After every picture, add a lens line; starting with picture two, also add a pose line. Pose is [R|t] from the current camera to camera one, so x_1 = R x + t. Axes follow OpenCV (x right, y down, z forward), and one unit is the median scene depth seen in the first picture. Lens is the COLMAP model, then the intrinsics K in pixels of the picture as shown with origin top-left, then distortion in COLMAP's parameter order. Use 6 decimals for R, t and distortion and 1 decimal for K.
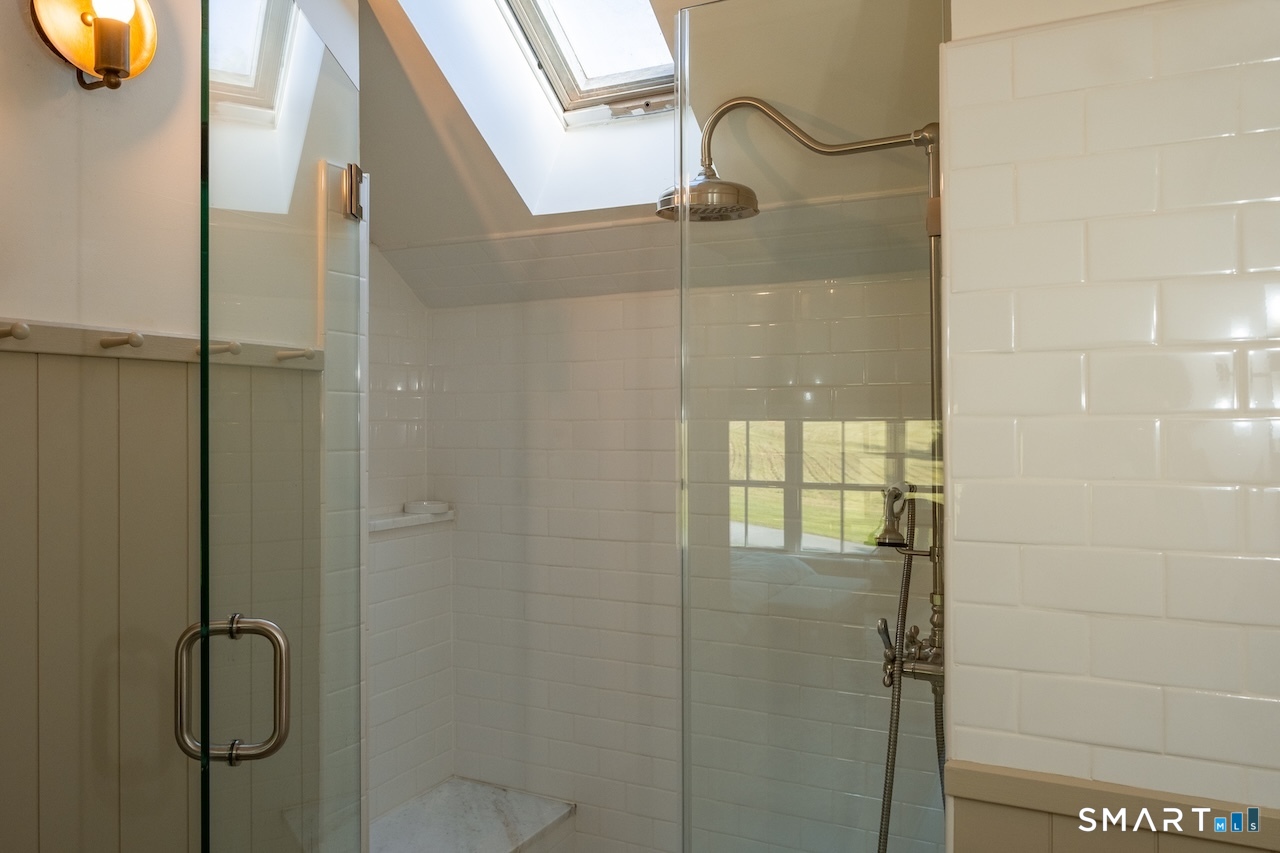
lens RADIAL K [[927.5, 0, 639.6], [0, 927.5, 426.2], [0, 0, 1]] dist [0.012335, -0.013711]
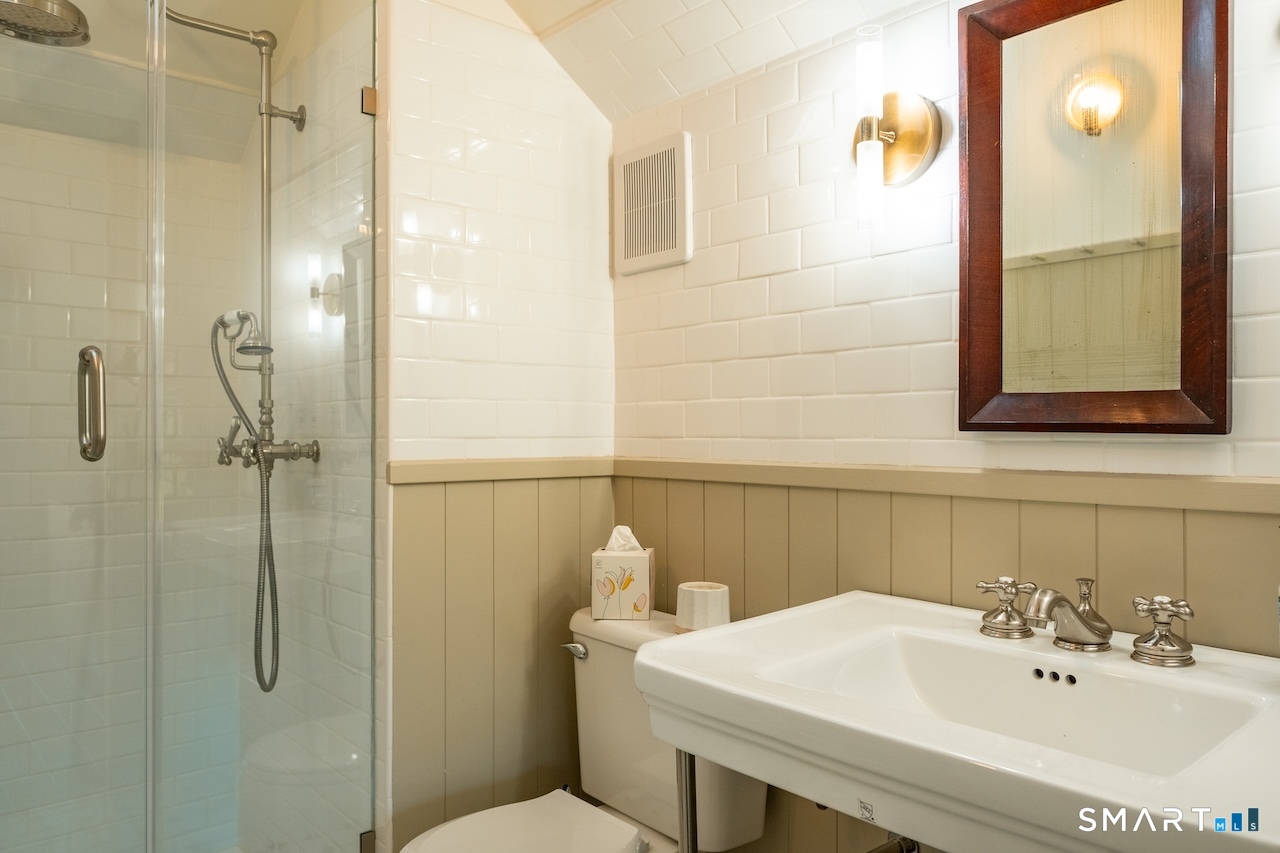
lens RADIAL K [[927.5, 0, 636.5], [0, 927.5, 427.3], [0, 0, 1]] dist [0.012335, -0.013711]
pose [[0.393037, 0.012732, 0.919434, -0.651249], [0.001174, 0.999896, -0.014349, 0.237007], [-0.919522, 0.006719, 0.392981, 0.028710]]
